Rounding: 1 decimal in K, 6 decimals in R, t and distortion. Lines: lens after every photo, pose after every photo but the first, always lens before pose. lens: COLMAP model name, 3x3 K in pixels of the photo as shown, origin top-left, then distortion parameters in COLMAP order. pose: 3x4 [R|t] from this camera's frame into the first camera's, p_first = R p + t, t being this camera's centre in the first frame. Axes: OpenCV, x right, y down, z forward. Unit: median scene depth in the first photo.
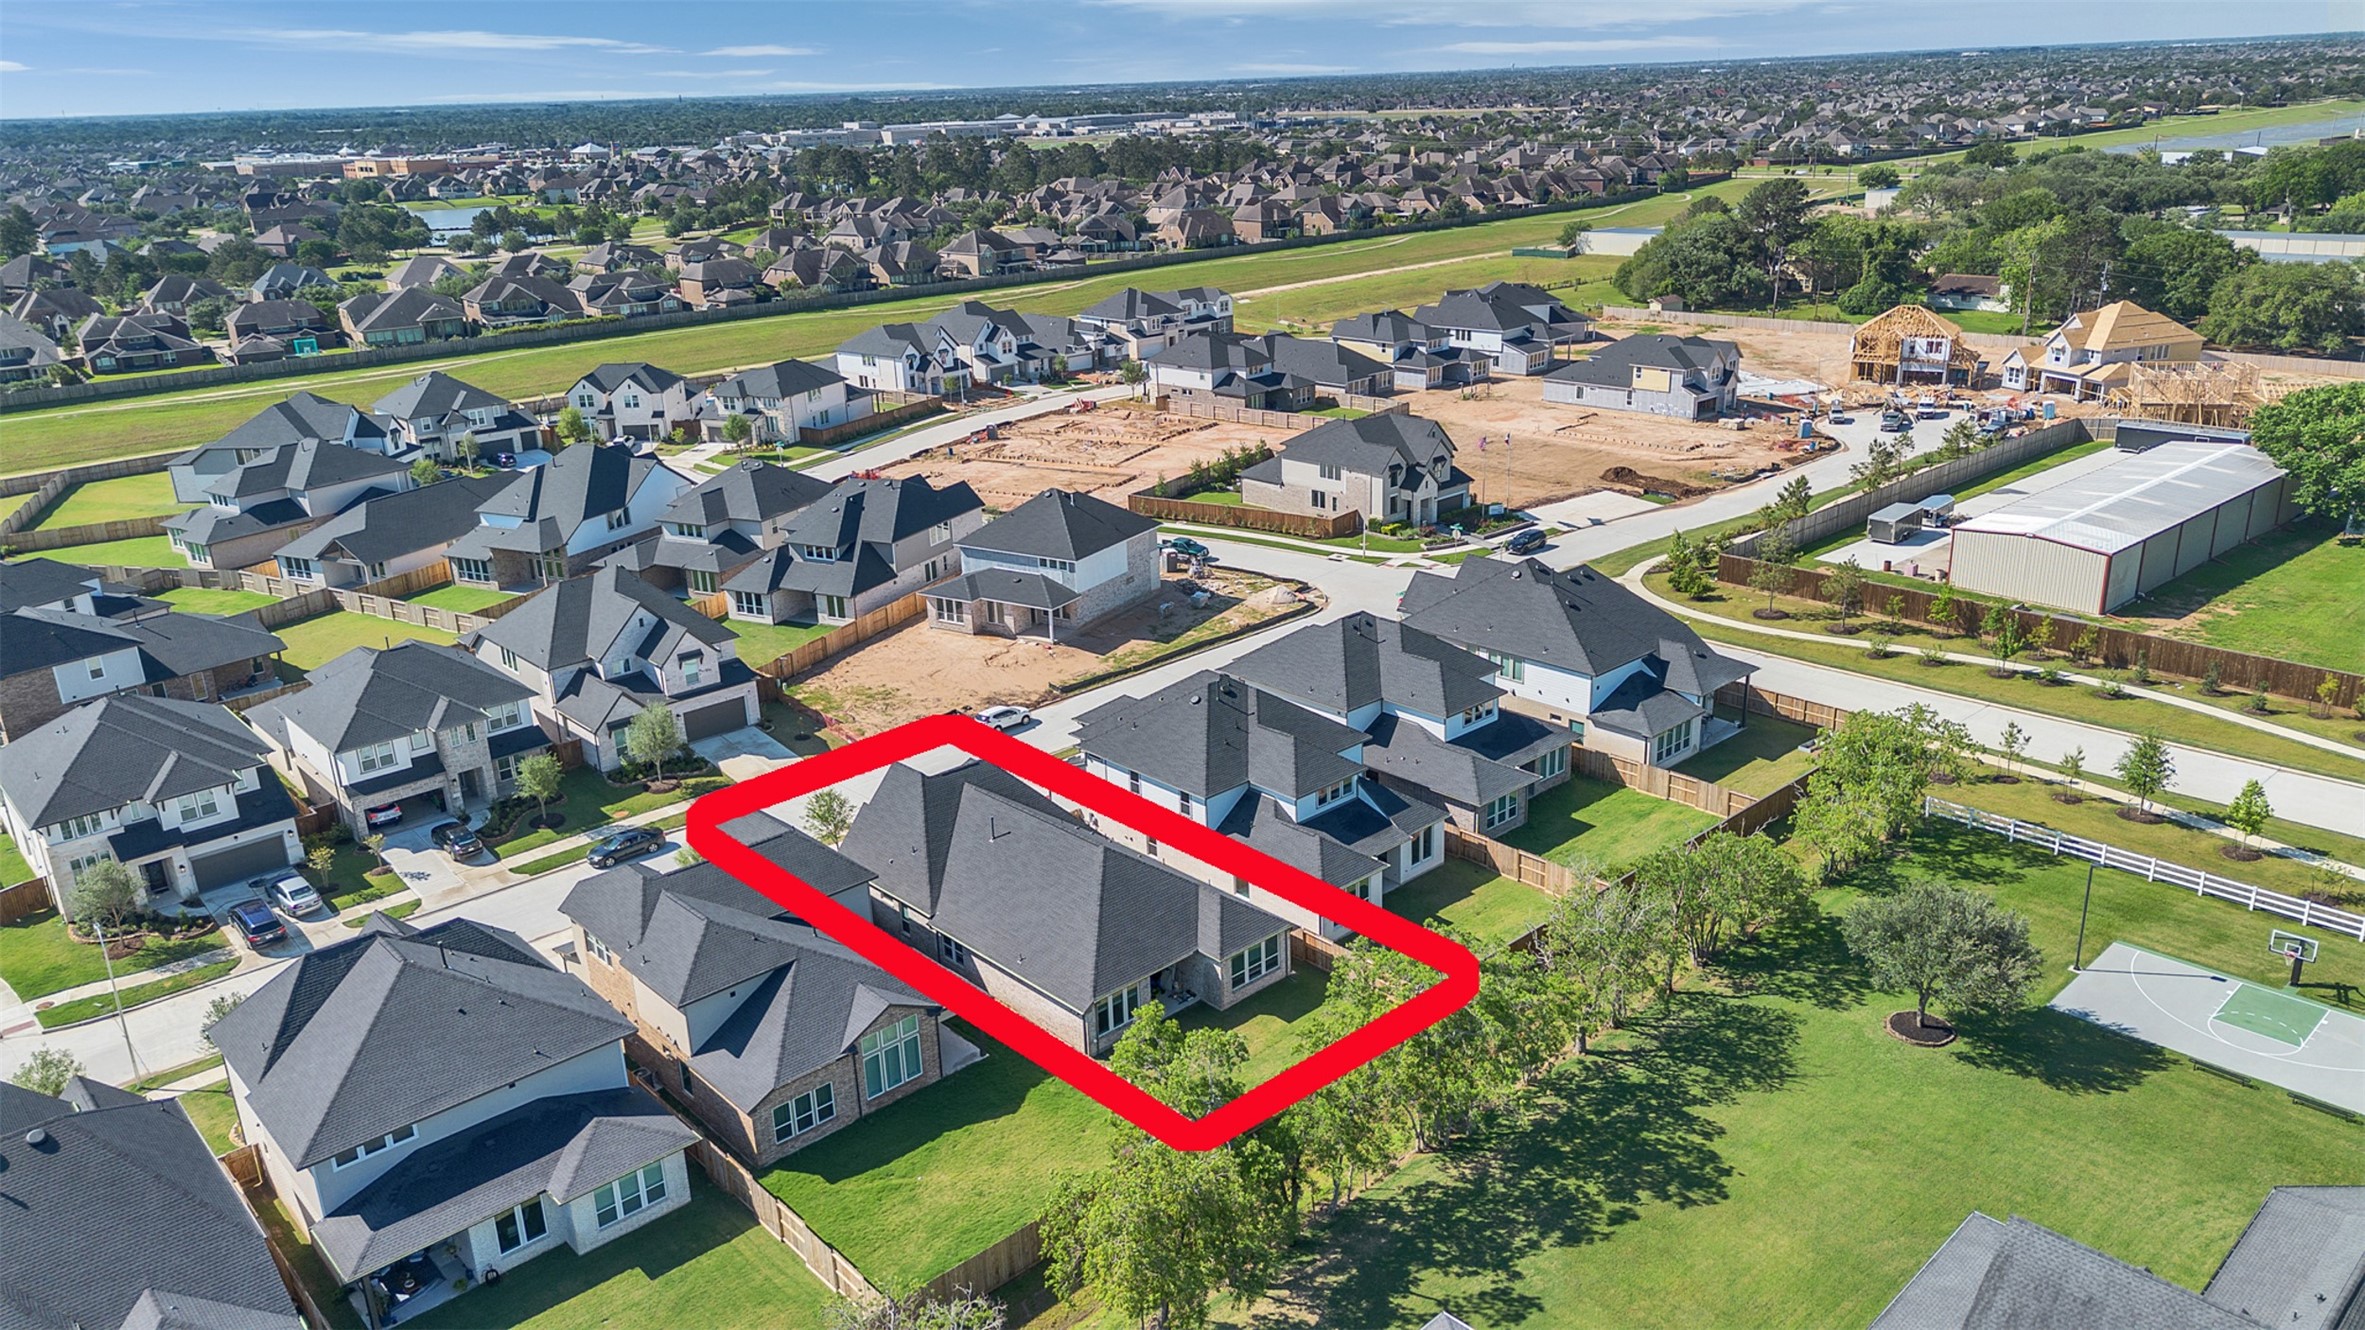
lens RADIAL K [[1671.8, 0, 1181.9], [0, 1671.8, 659.3], [0, 0, 1]] dist [0.045012, -0.038001]
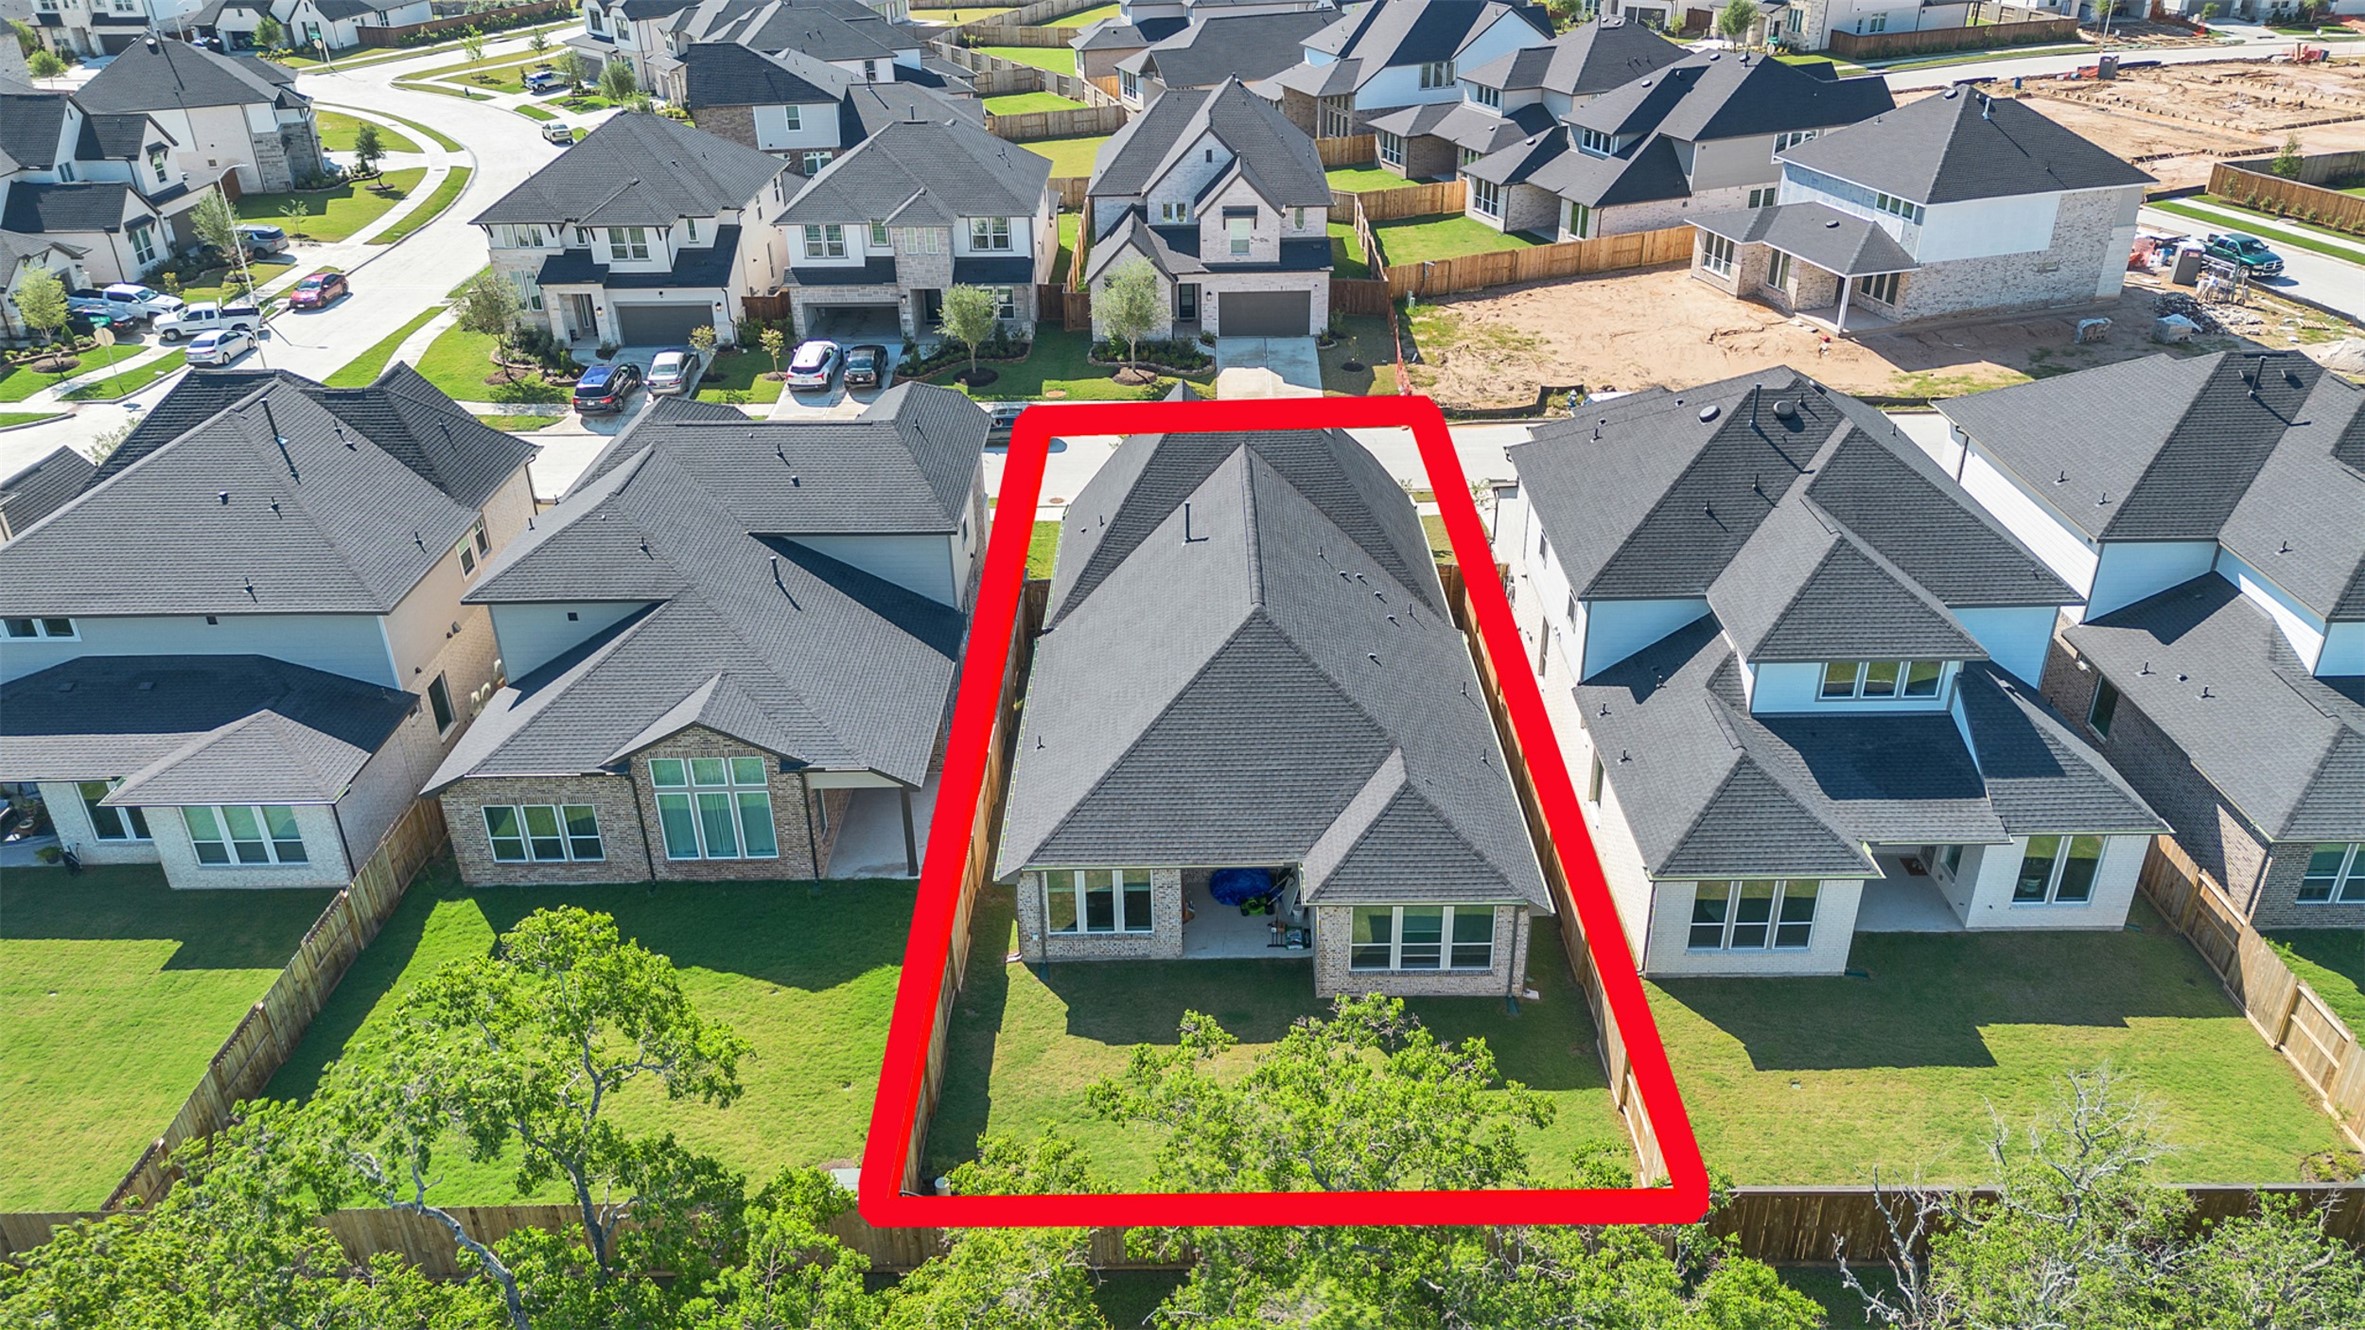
lens RADIAL K [[1671.8, 0, 1188.2], [0, 1671.8, 668.5], [0, 0, 1]] dist [0.045012, -0.038001]
pose [[0.732404, 0.340077, -0.589858, 0.175939], [-0.231271, 0.939078, 0.254256, 0.003954], [0.640389, -0.049801, 0.766435, 0.429559]]
